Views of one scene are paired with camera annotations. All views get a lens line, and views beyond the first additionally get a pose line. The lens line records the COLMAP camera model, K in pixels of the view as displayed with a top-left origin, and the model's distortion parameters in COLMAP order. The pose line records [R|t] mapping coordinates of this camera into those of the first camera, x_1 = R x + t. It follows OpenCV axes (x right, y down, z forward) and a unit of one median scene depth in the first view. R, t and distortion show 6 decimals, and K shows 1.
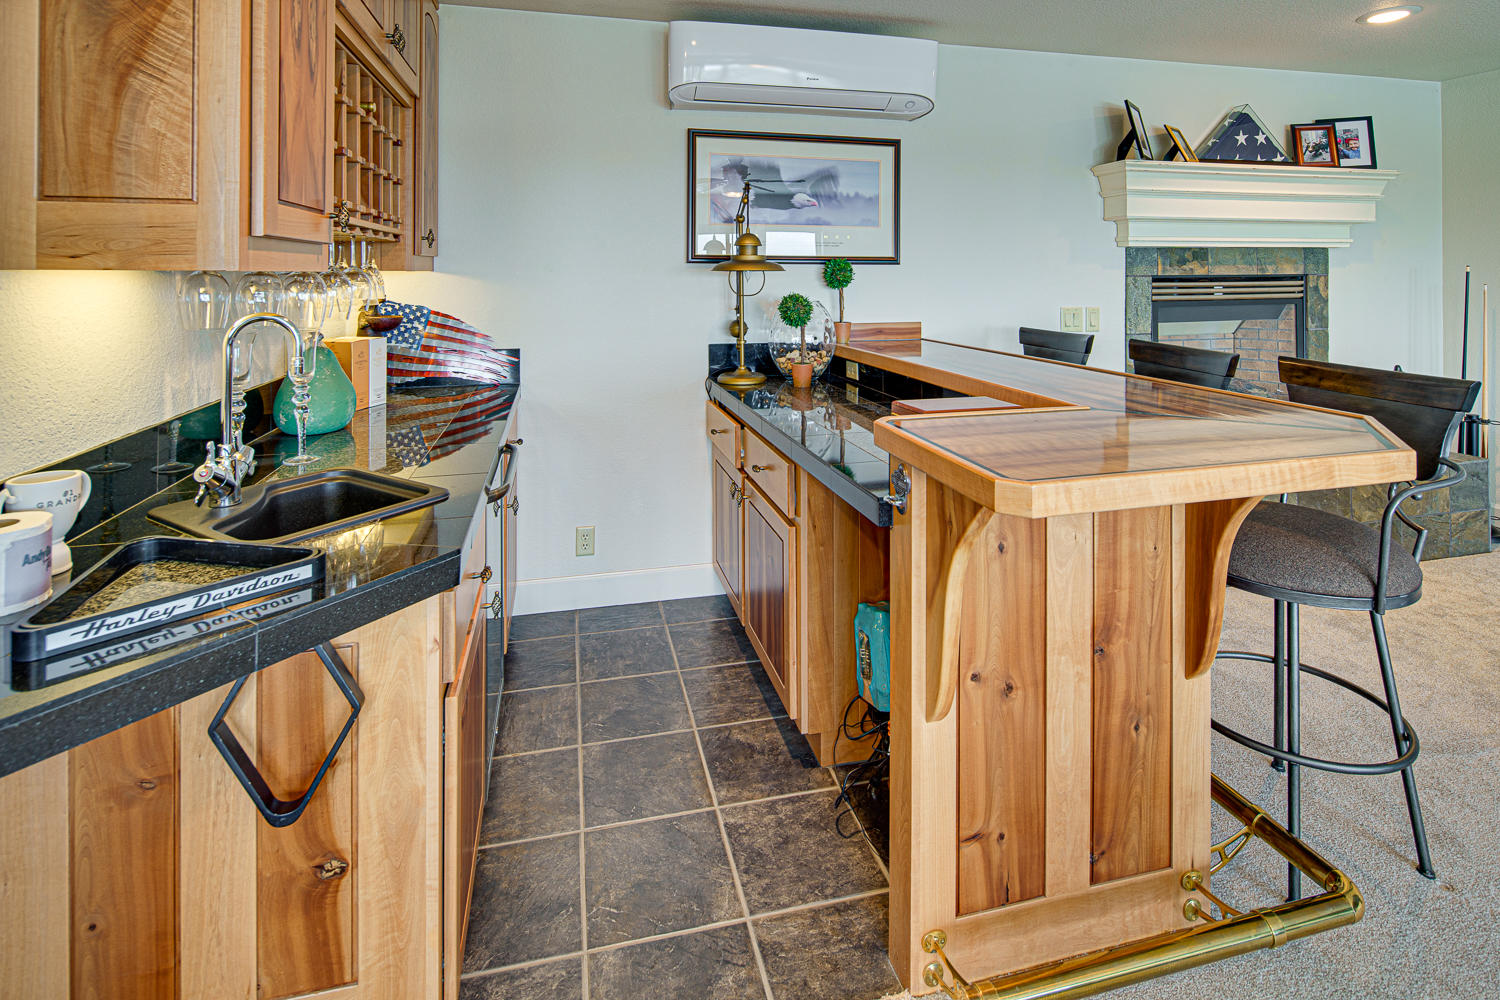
lens RADIAL K [[751.3, 0, 742.8], [0, 751.3, 273.3], [0, 0, 1]] dist [0.000514, -0.001509]
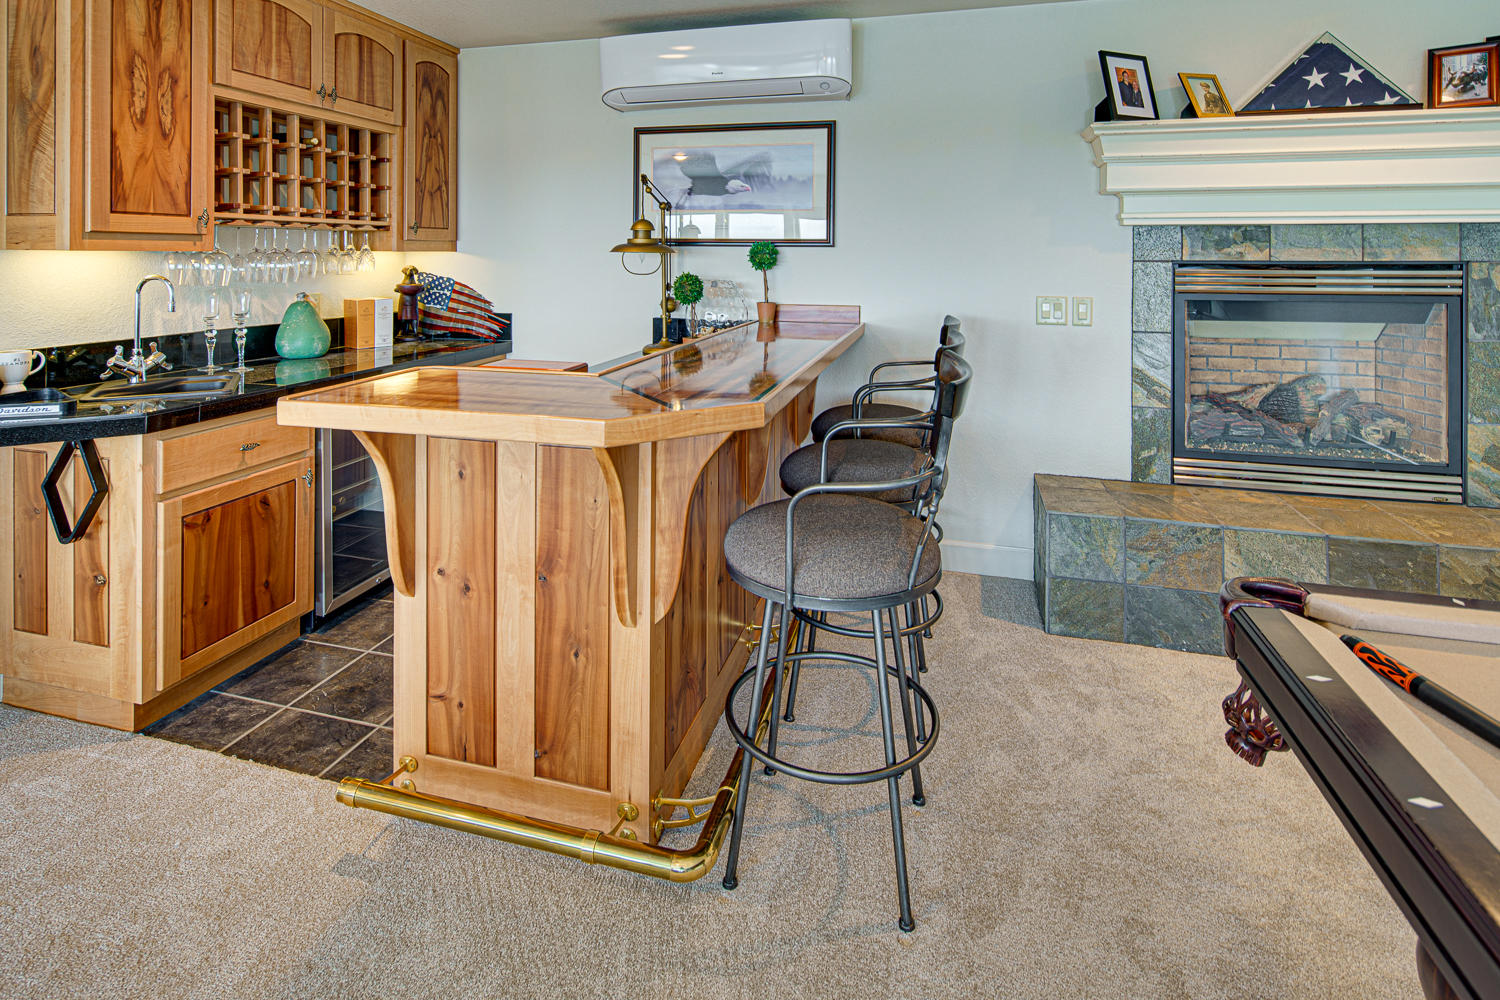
lens RADIAL K [[769.7, 0, 715.8], [0, 769.7, 257.8], [0, 0, 1]] dist [-0.000417, -0.001073]
pose [[0.869215, 0.007530, -0.494377, 1.278686], [-0.005853, 0.999971, 0.004940, -0.003047], [0.494400, -0.001400, 0.869233, 0.092663]]
